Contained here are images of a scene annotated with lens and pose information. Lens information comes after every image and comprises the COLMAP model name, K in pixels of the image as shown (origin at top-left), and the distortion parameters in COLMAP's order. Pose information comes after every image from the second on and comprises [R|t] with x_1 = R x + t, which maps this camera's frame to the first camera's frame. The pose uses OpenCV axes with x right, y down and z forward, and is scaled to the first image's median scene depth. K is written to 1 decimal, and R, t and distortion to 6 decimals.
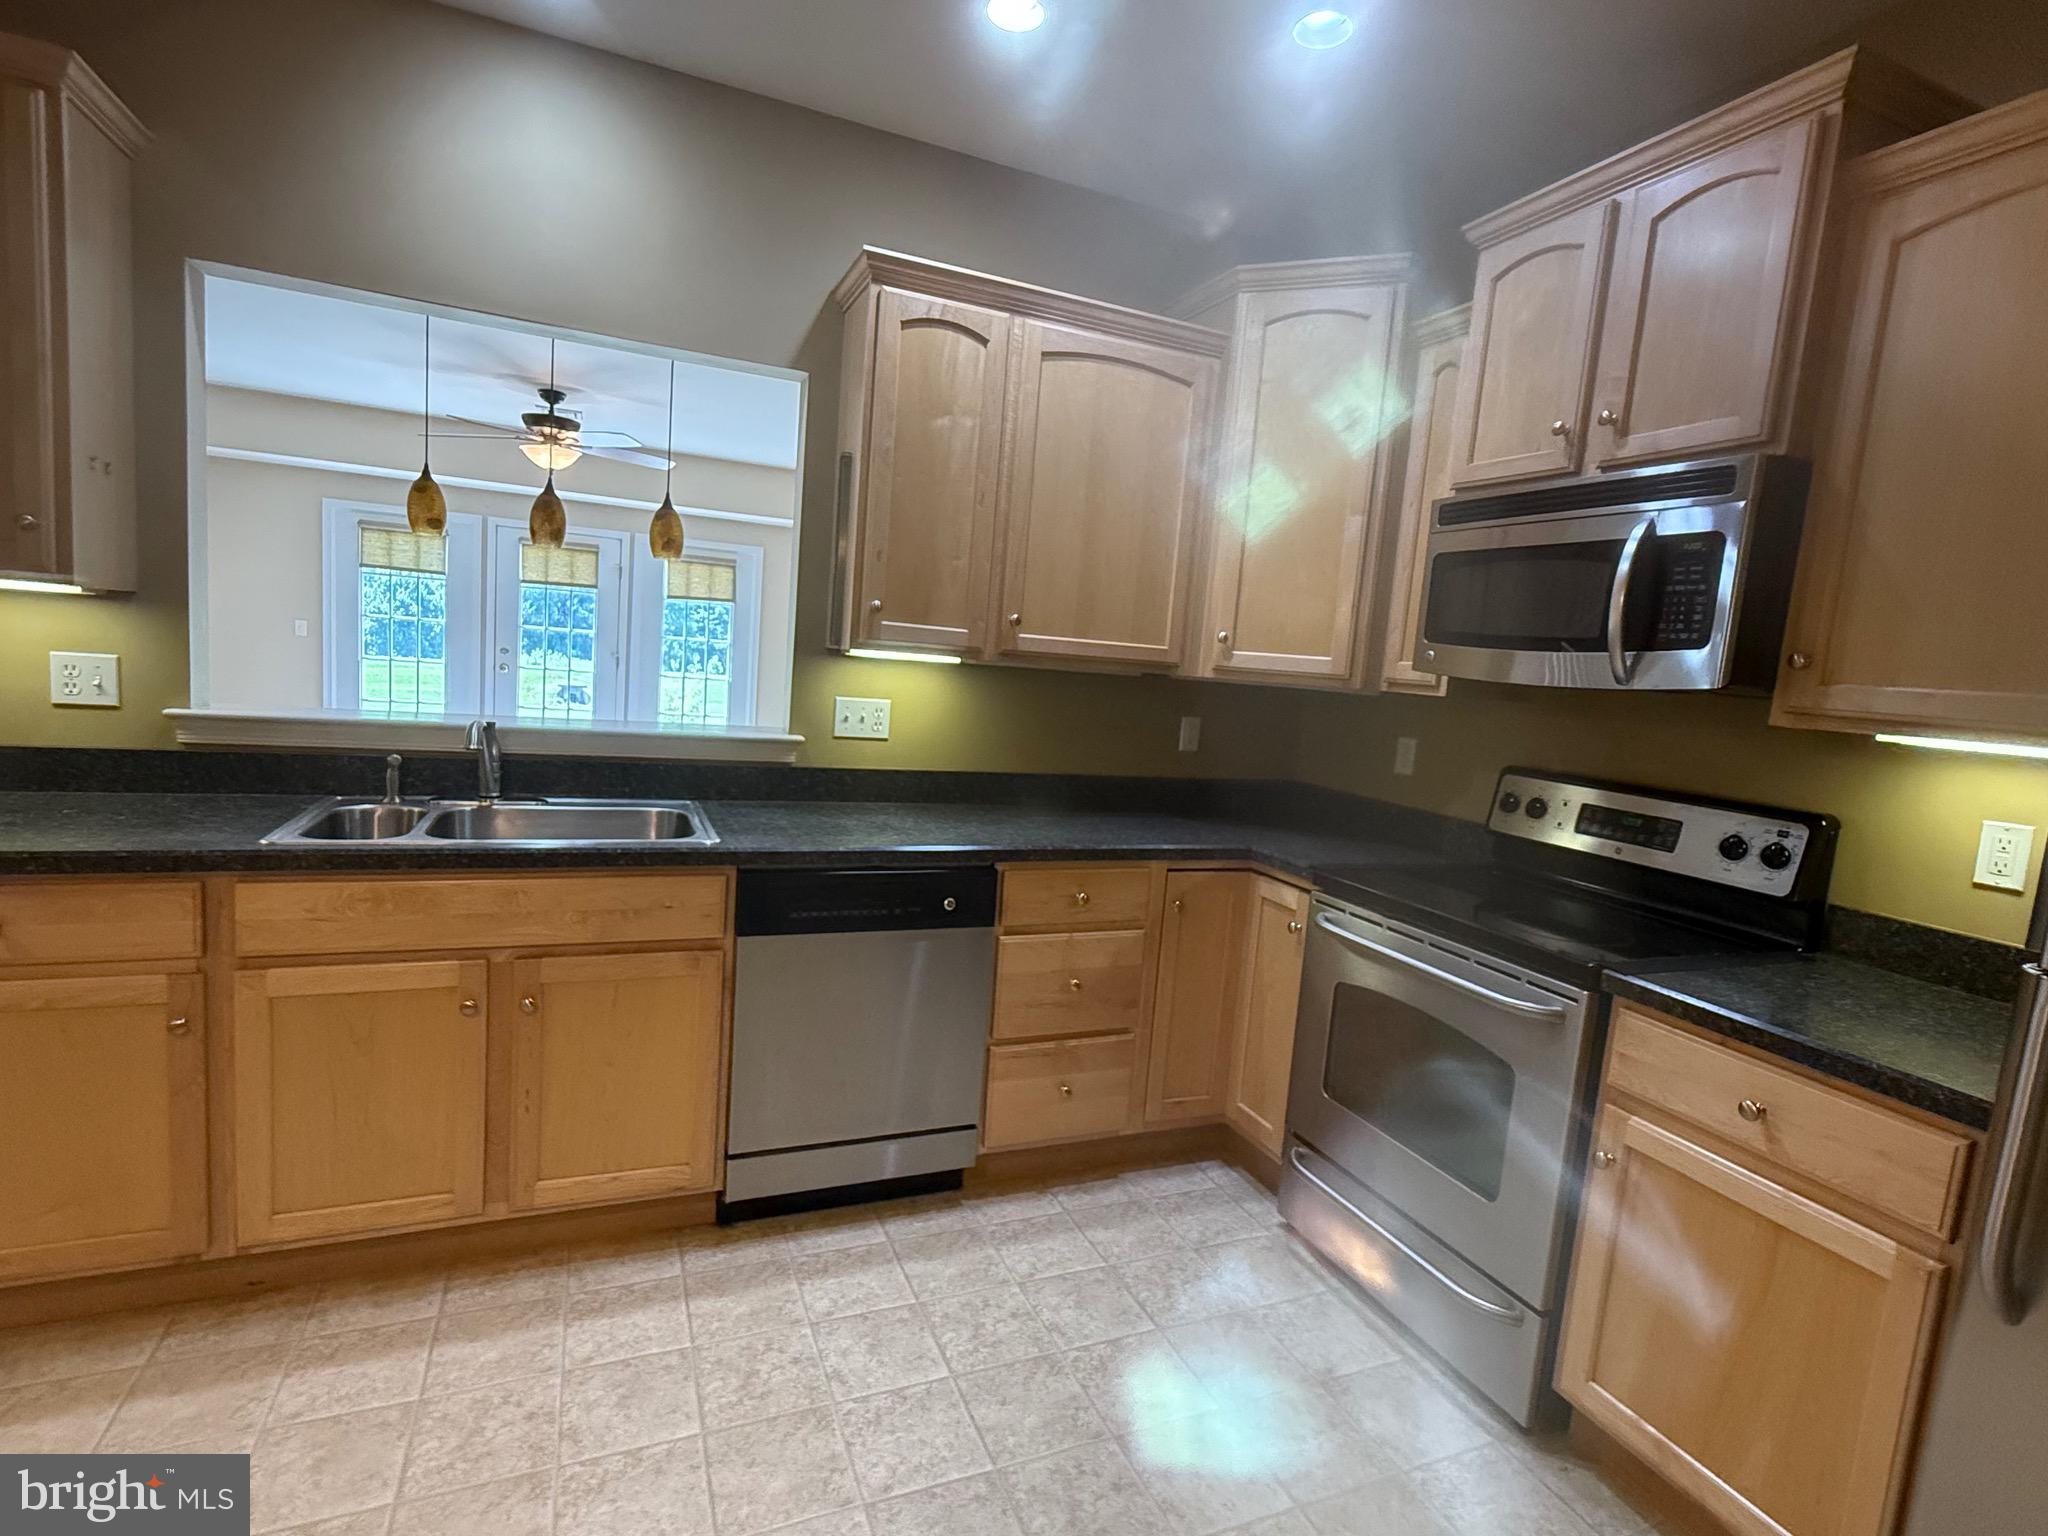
lens RADIAL K [[1000.0, 0, 1025.2], [0, 1000.0, 773.8], [0, 0, 1]] dist [0.002913, 0.000720]
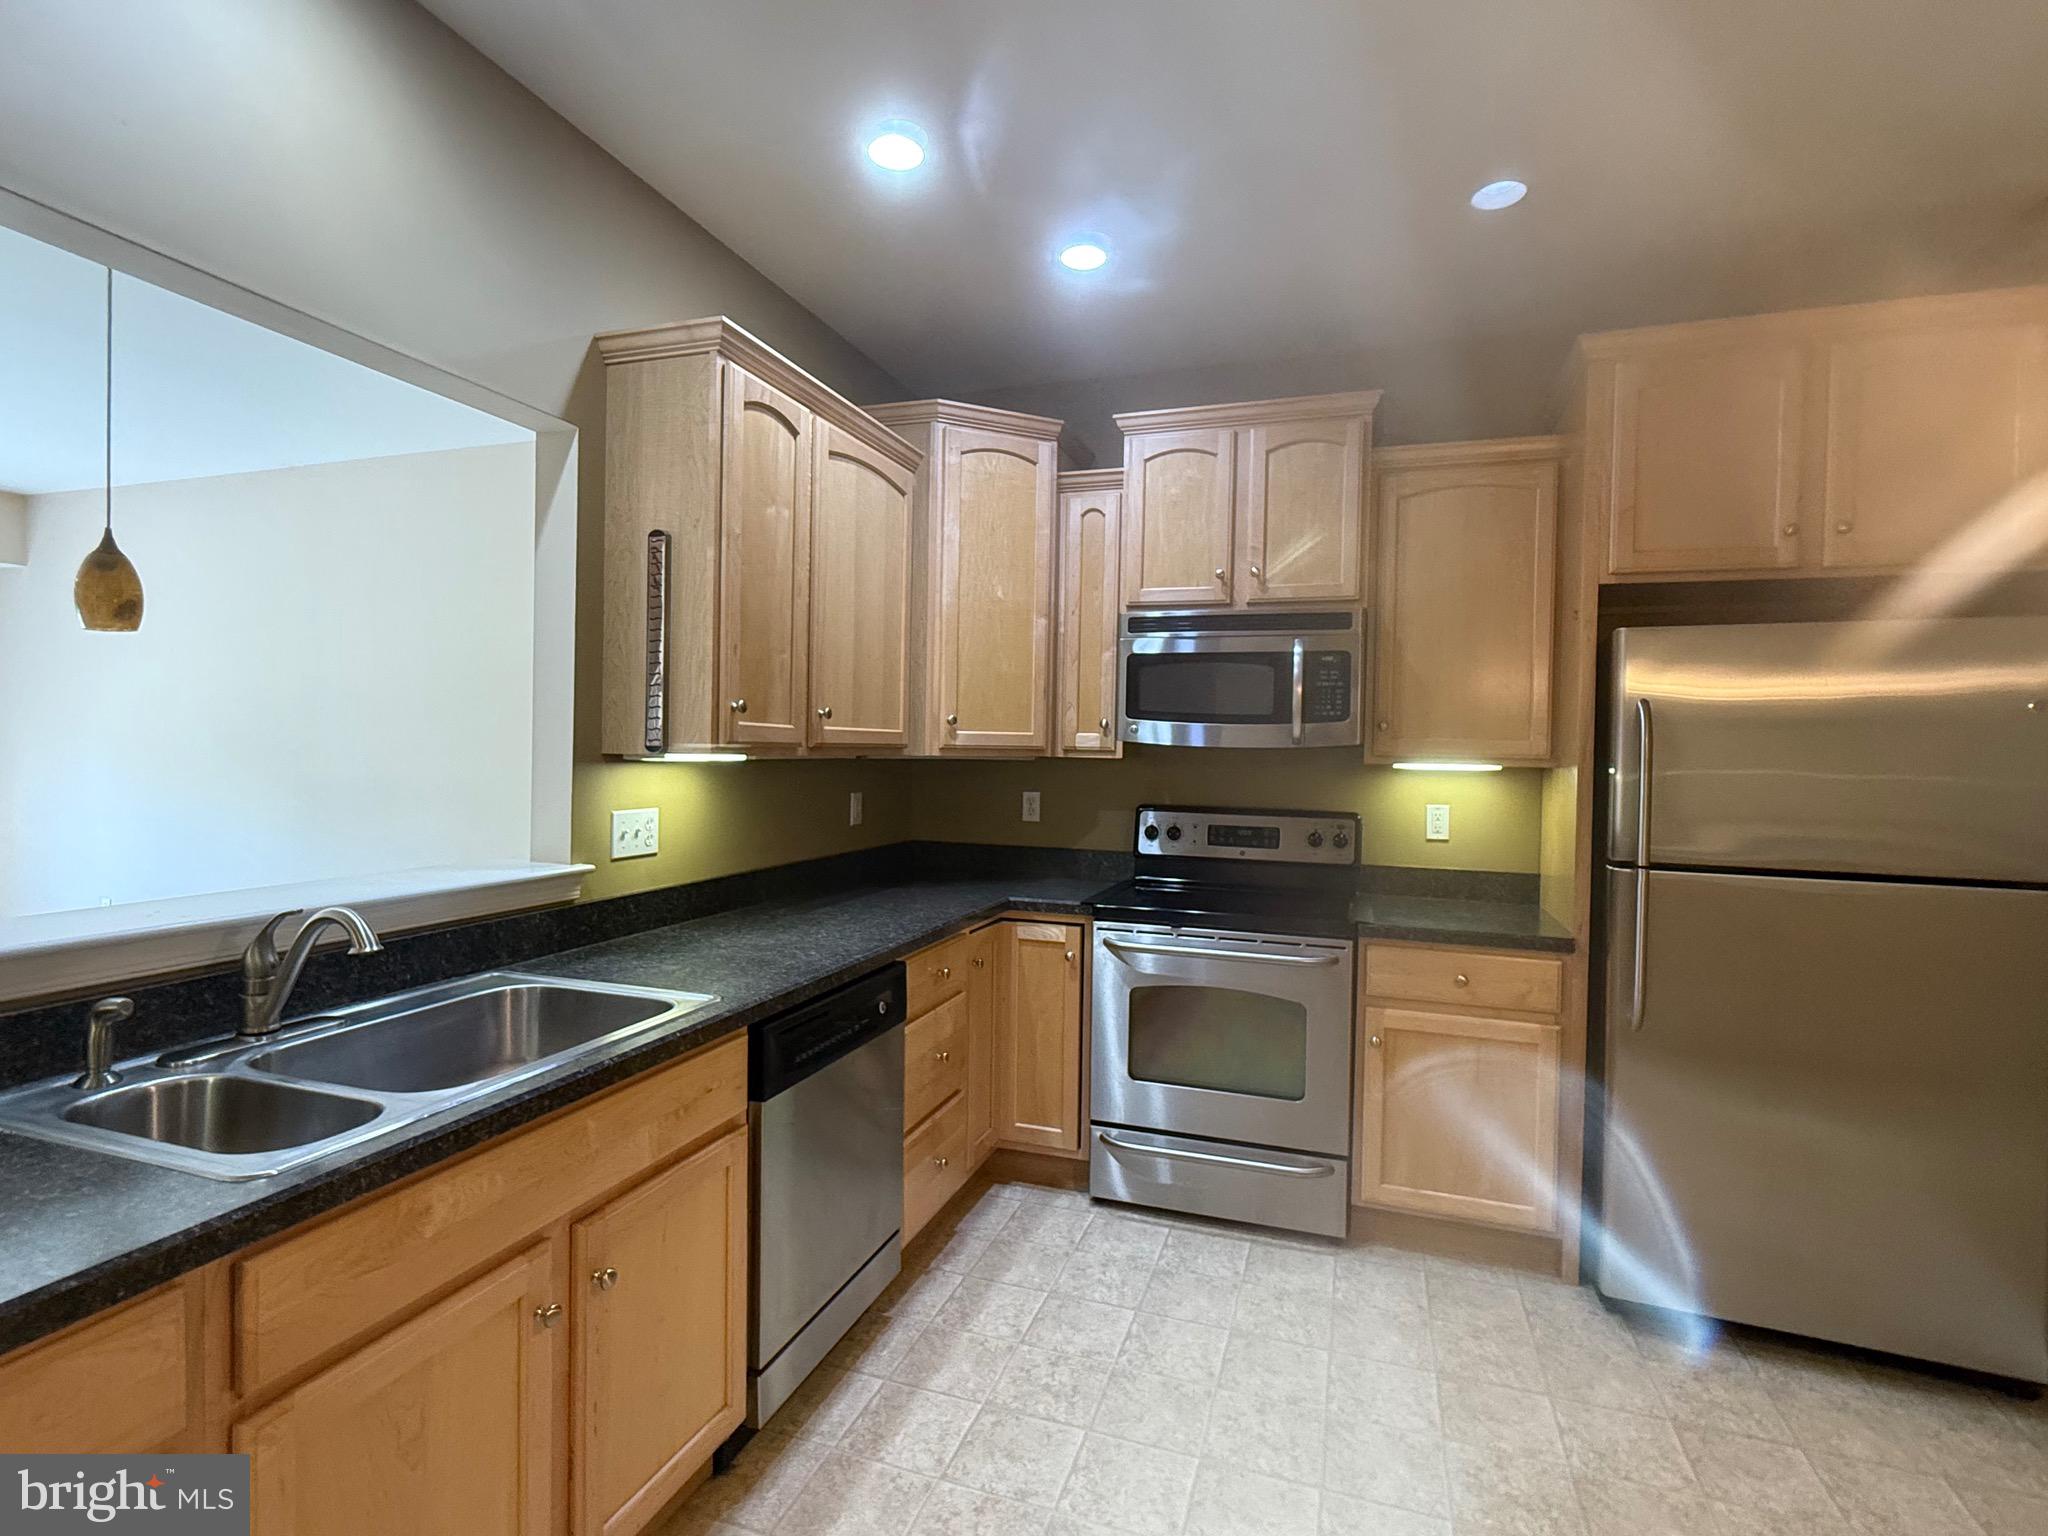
lens RADIAL K [[1000.0, 0, 1023.1], [0, 1000.0, 766.4], [0, 0, 1]] dist [0.002913, 0.000720]
pose [[0.666995, -0.080713, 0.740677, -0.641263], [0.120864, 0.992669, -0.000668, -0.080204], [-0.735193, 0.089966, 0.671861, 0.204613]]
